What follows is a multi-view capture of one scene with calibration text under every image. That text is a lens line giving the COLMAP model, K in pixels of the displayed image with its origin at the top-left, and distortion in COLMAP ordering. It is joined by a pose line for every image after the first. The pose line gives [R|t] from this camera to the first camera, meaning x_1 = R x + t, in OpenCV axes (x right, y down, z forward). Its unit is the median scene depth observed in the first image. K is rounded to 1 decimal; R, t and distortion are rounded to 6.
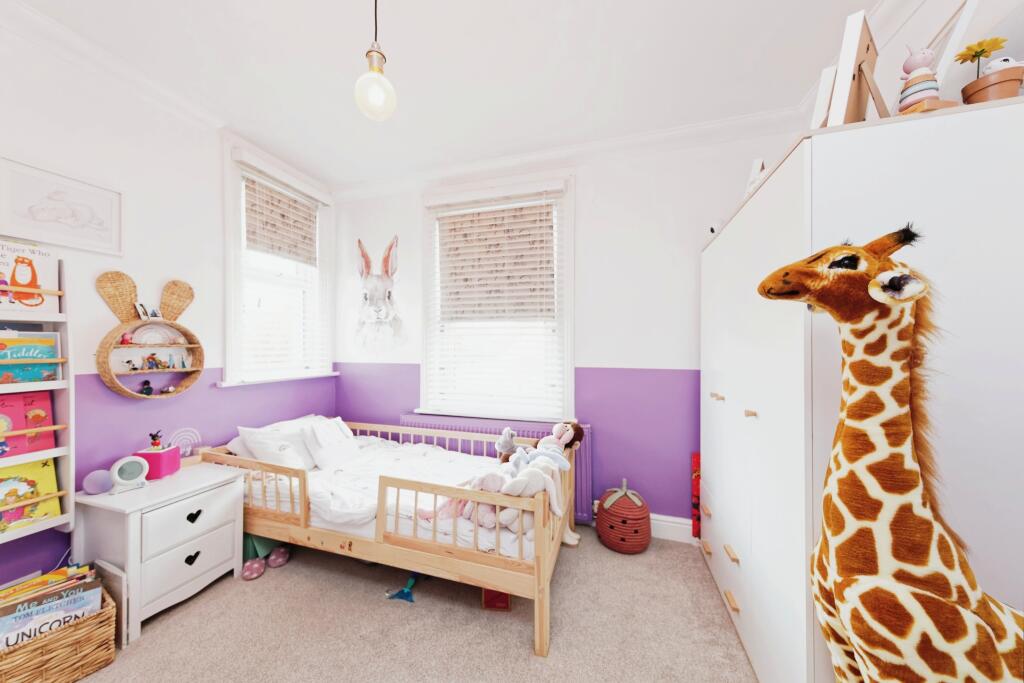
lens RADIAL K [[359.9, 0, 507.1], [0, 359.9, 347.6], [0, 0, 1]] dist [0.002075, -0.000386]
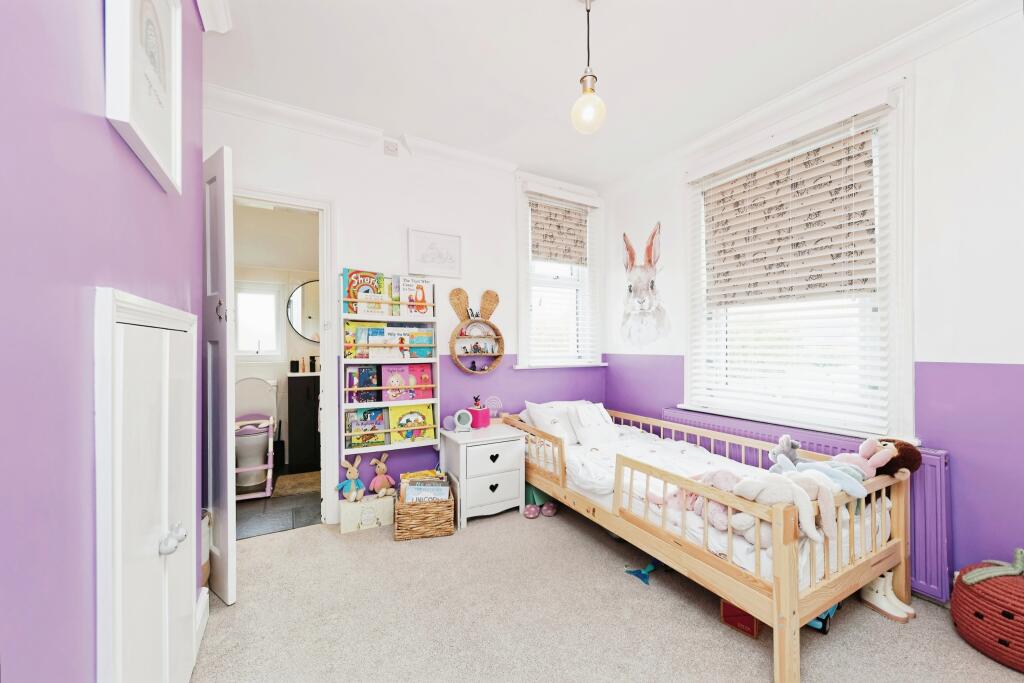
lens RADIAL K [[398.0, 0, 512.9], [0, 398.0, 348.7], [0, 0, 1]] dist [-0.000047, -0.000059]
pose [[0.732035, -0.000522, -0.681266, 0.196279], [0.004153, 0.999985, 0.003696, 0.032974], [0.681254, -0.005535, 0.732026, -0.064555]]
